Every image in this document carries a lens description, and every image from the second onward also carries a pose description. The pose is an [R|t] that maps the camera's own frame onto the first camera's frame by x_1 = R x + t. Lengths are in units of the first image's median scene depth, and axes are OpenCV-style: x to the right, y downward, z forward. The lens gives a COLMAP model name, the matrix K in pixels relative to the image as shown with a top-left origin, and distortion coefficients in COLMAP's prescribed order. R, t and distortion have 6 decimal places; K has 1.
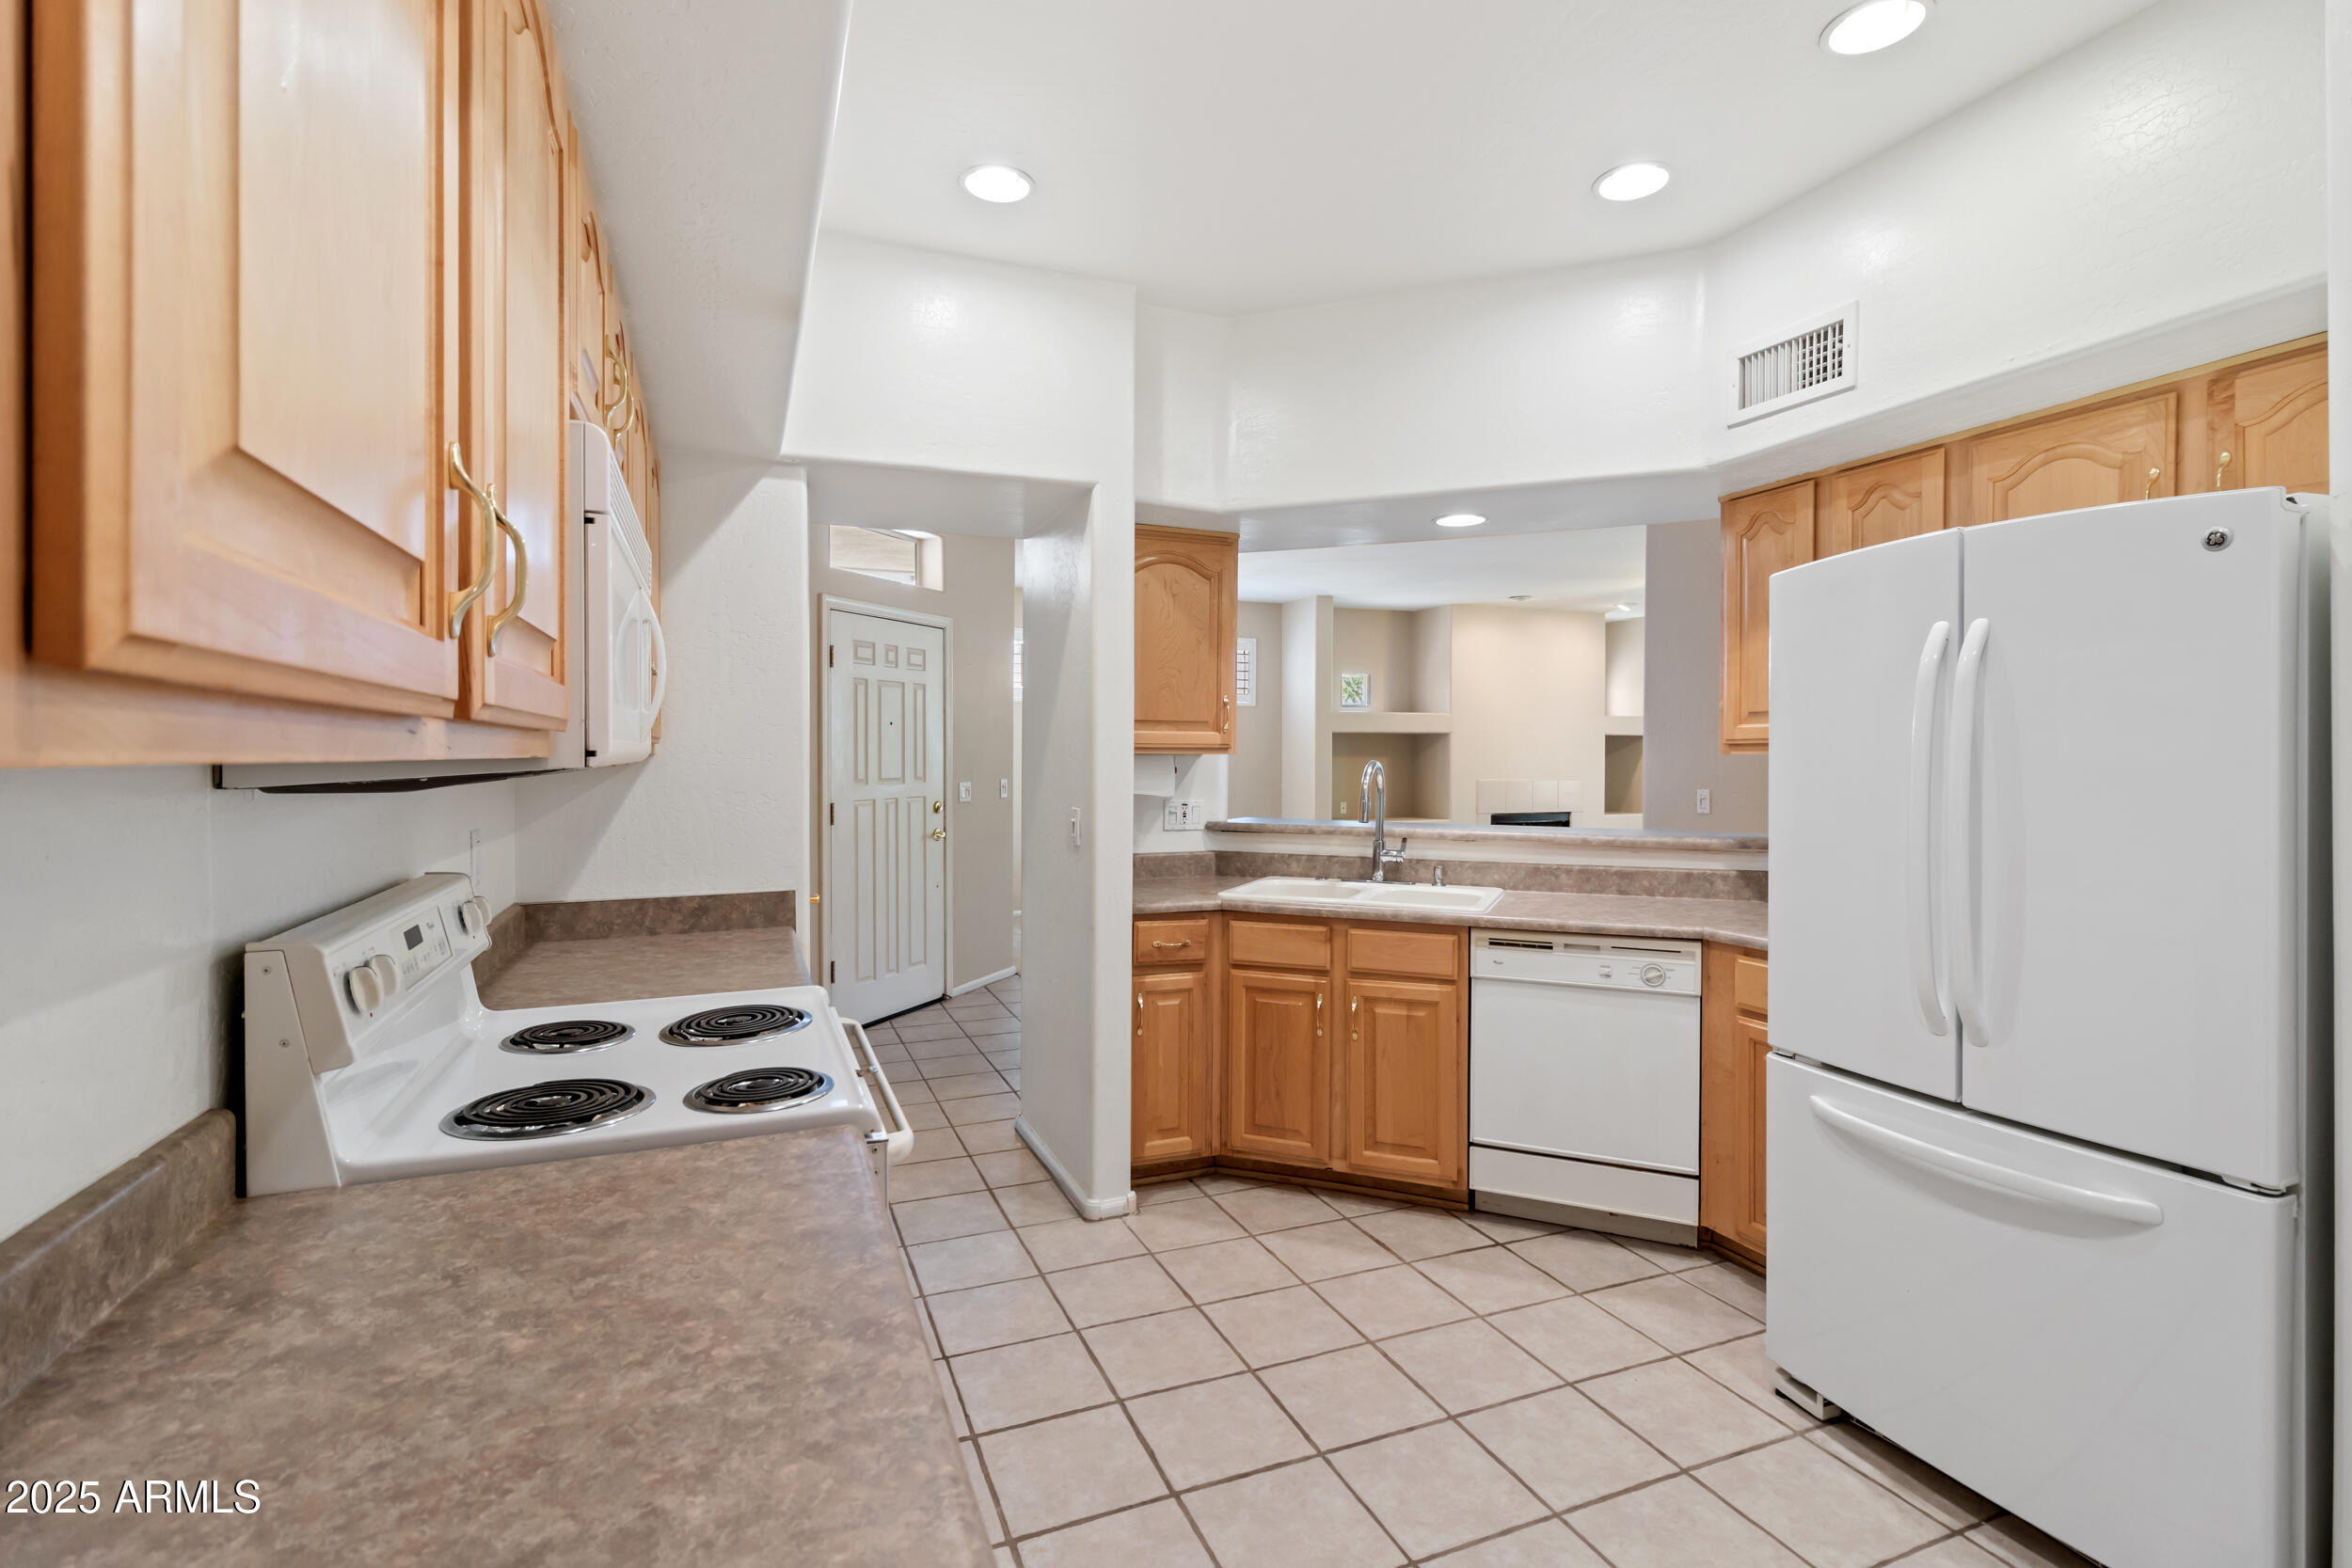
lens RADIAL K [[1086.8, 0, 1184.4], [0, 1086.8, 763.0], [0, 0, 1]] dist [-0.000389, 0.000973]
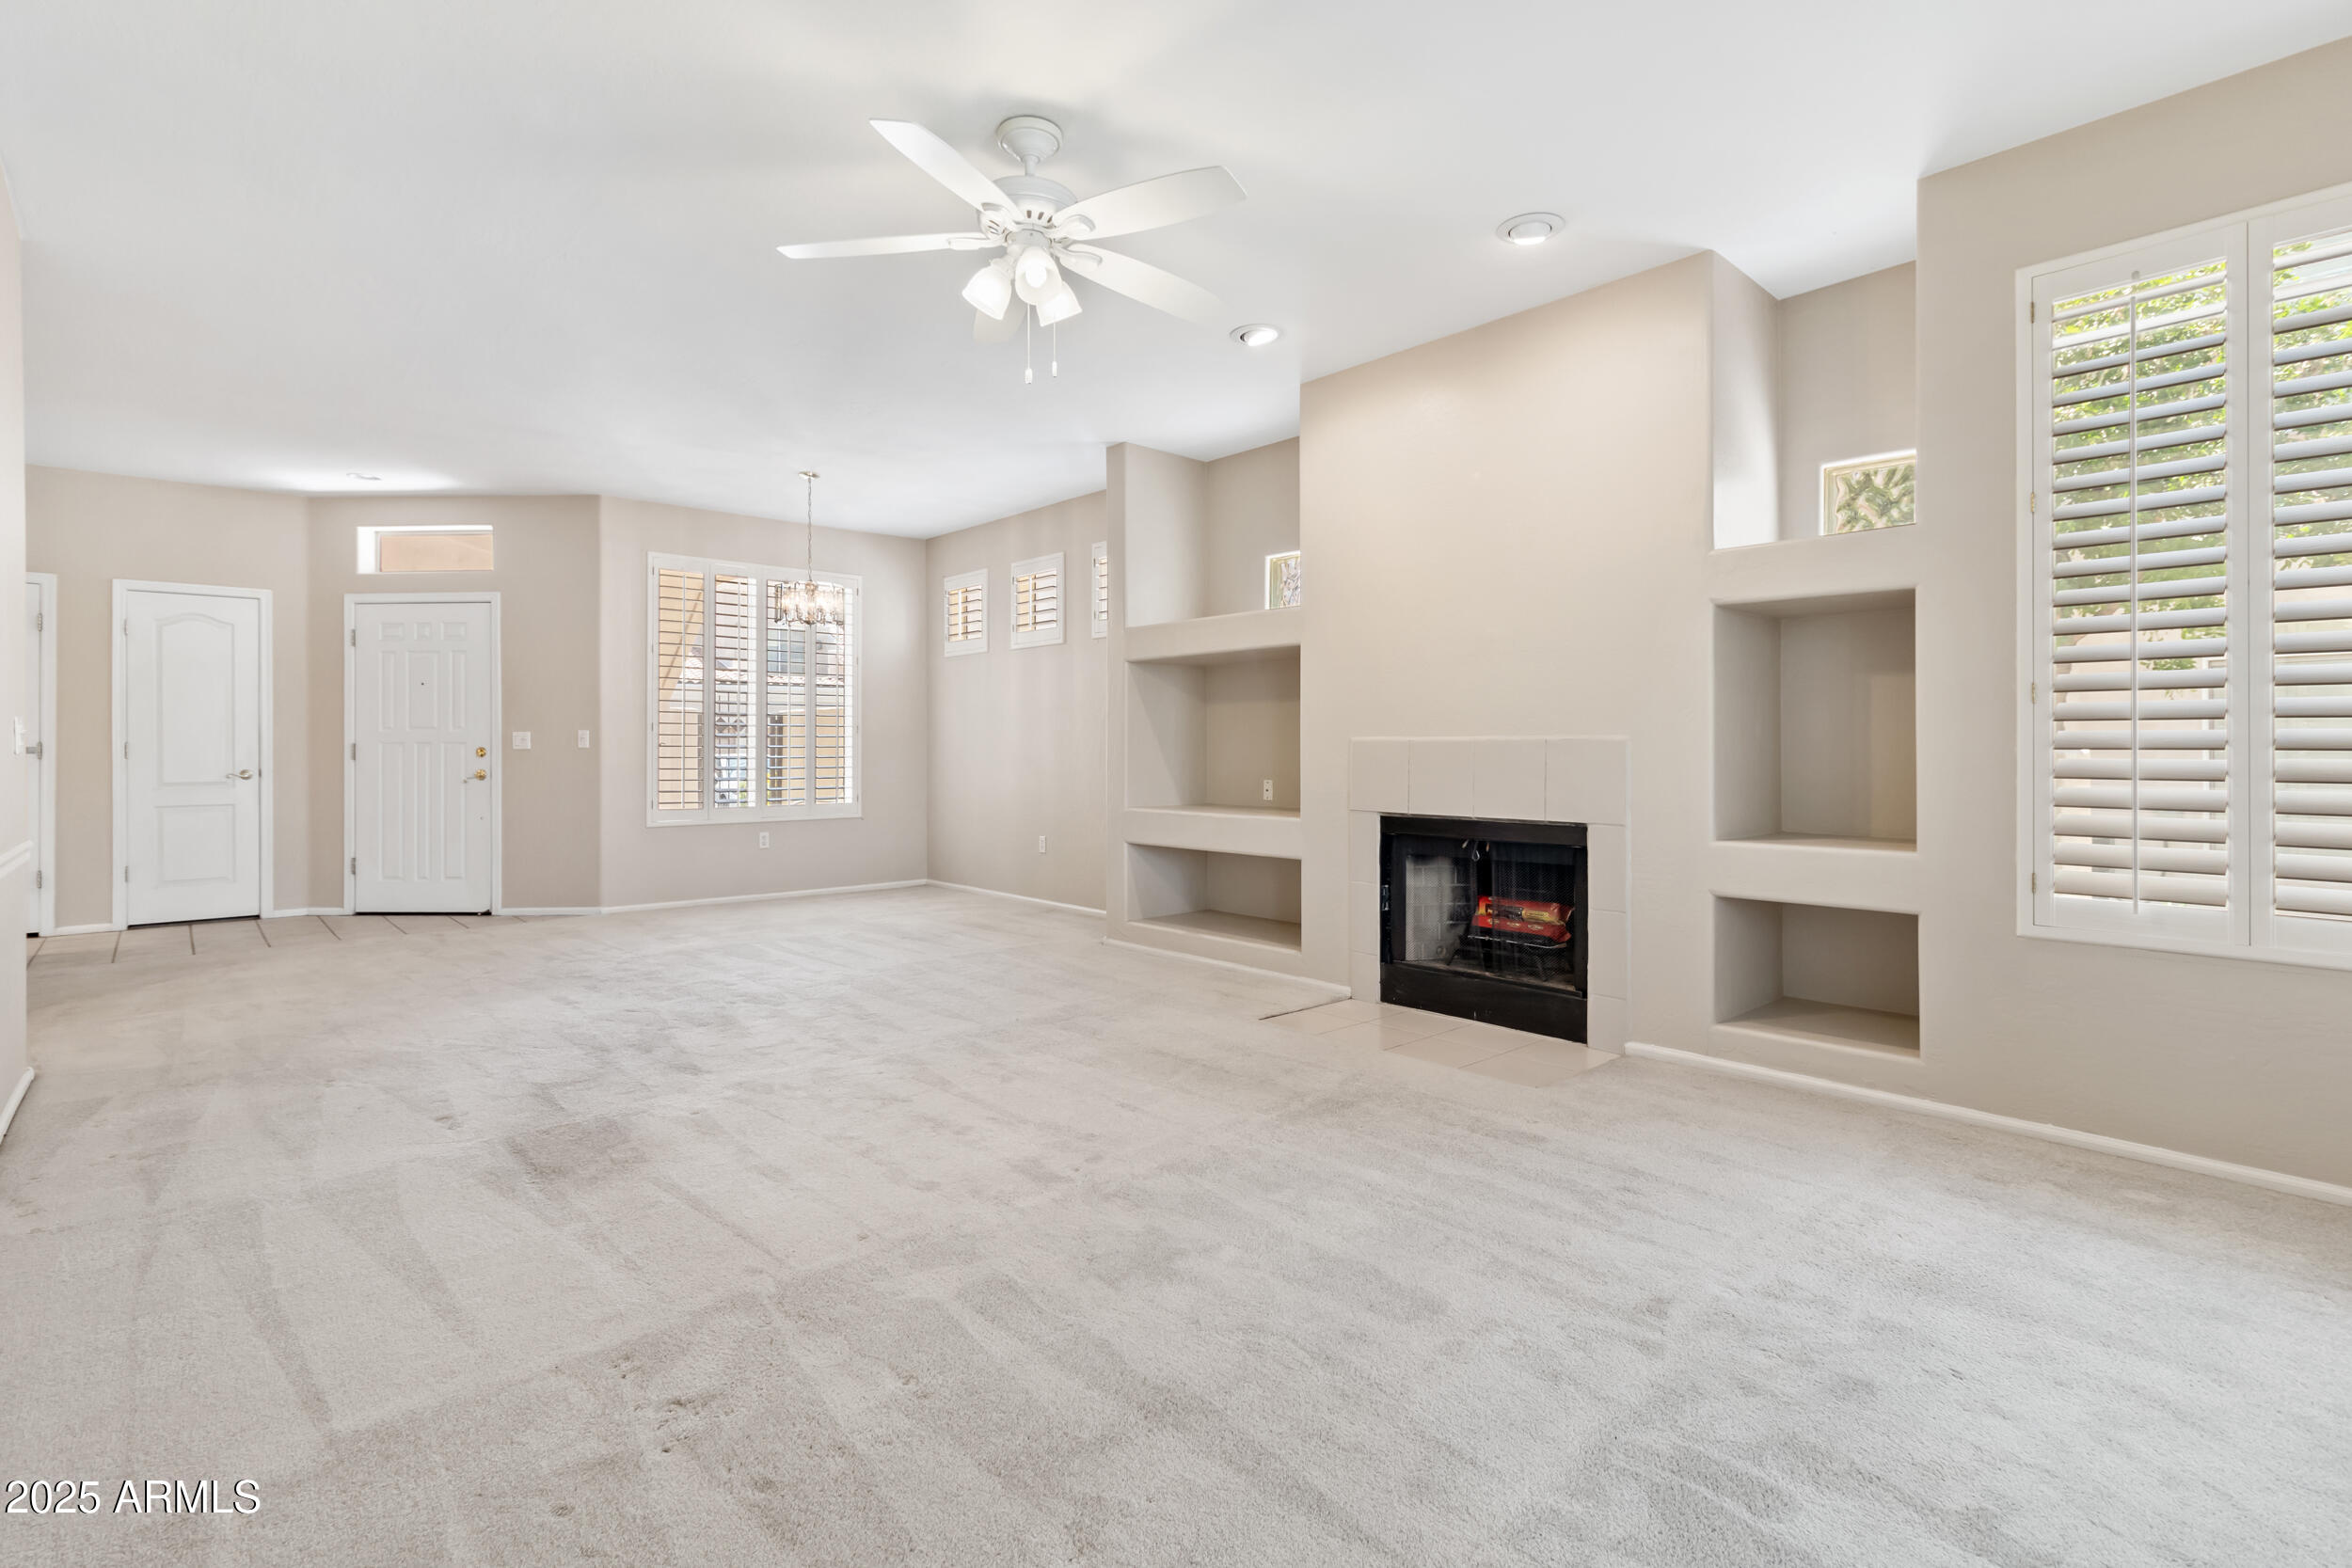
lens RADIAL K [[1086.8, 0, 1207.6], [0, 1086.8, 744.6], [0, 0, 1]] dist [-0.000389, 0.000973]
pose [[0.346415, -0.007161, -0.938054, 2.405931], [-0.003807, 0.999952, -0.009039, 0.077737], [0.938074, 0.006702, 0.346371, 2.708652]]
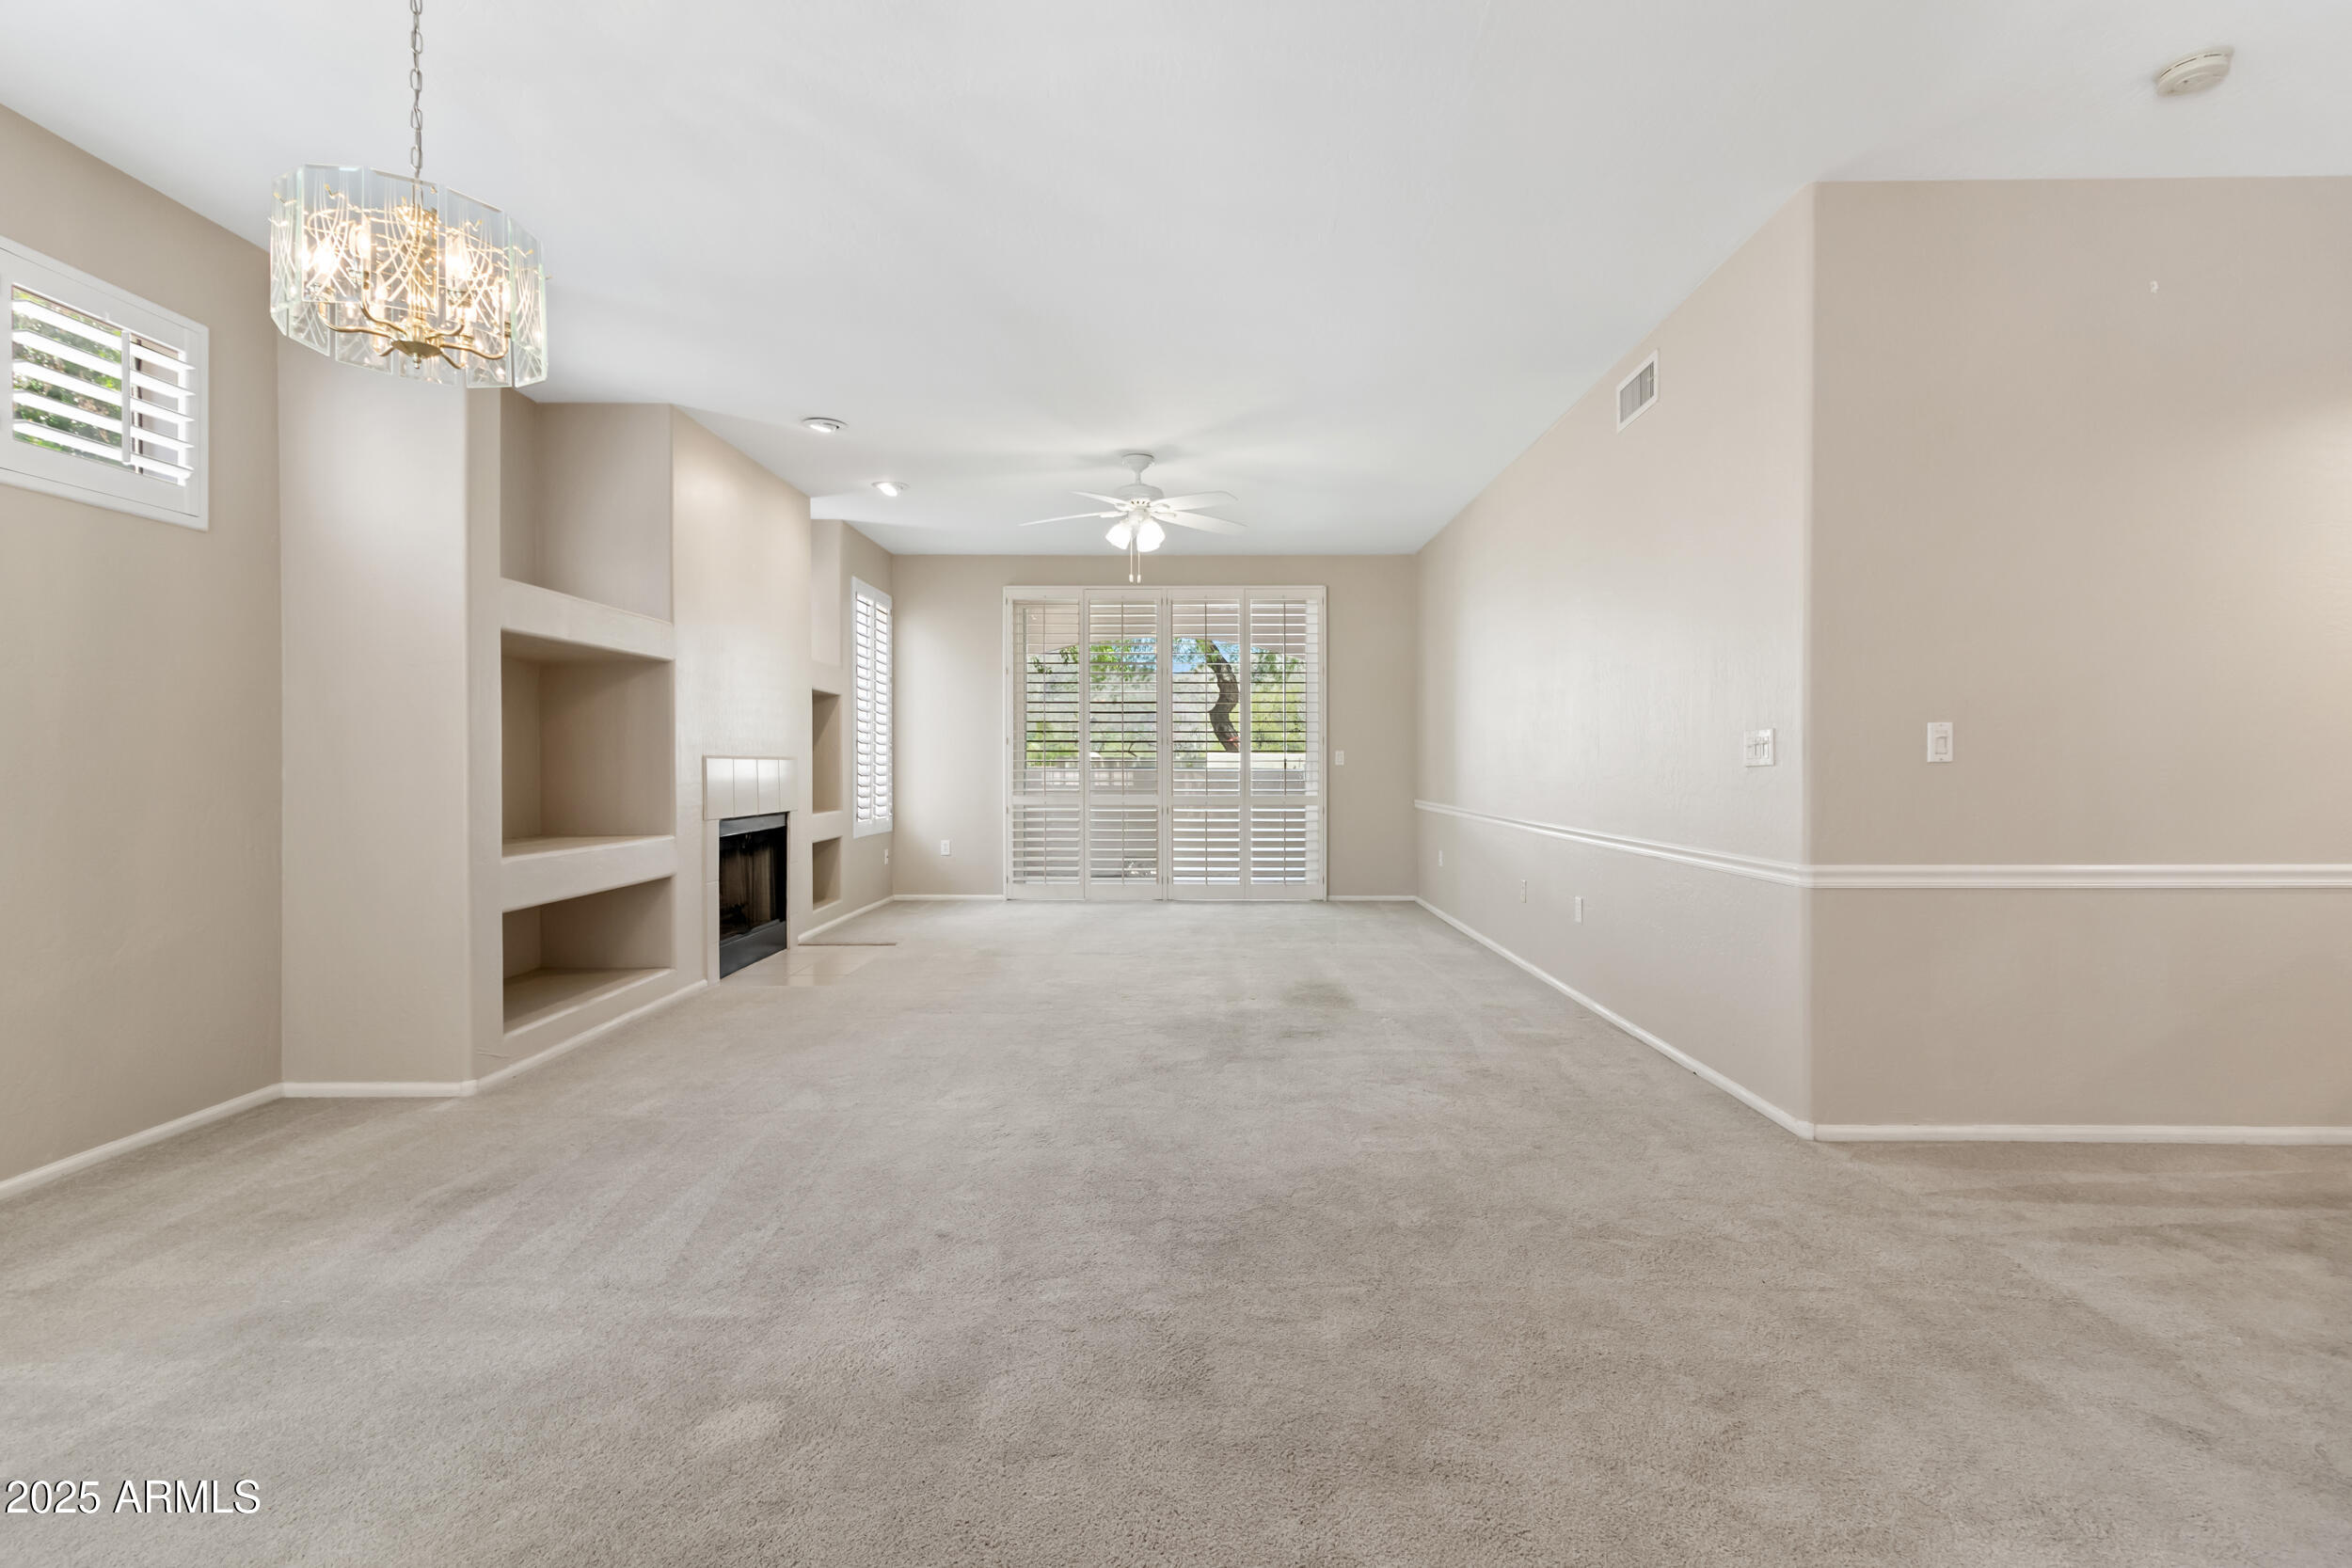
lens RADIAL K [[1086.8, 0, 1185.3], [0, 1086.8, 770.9], [0, 0, 1]] dist [-0.000389, 0.000973]
pose [[0.392726, -0.012610, 0.919569, -0.427660], [0.012310, 0.999888, 0.008455, 0.072337], [-0.919573, 0.007999, 0.392837, 2.016749]]
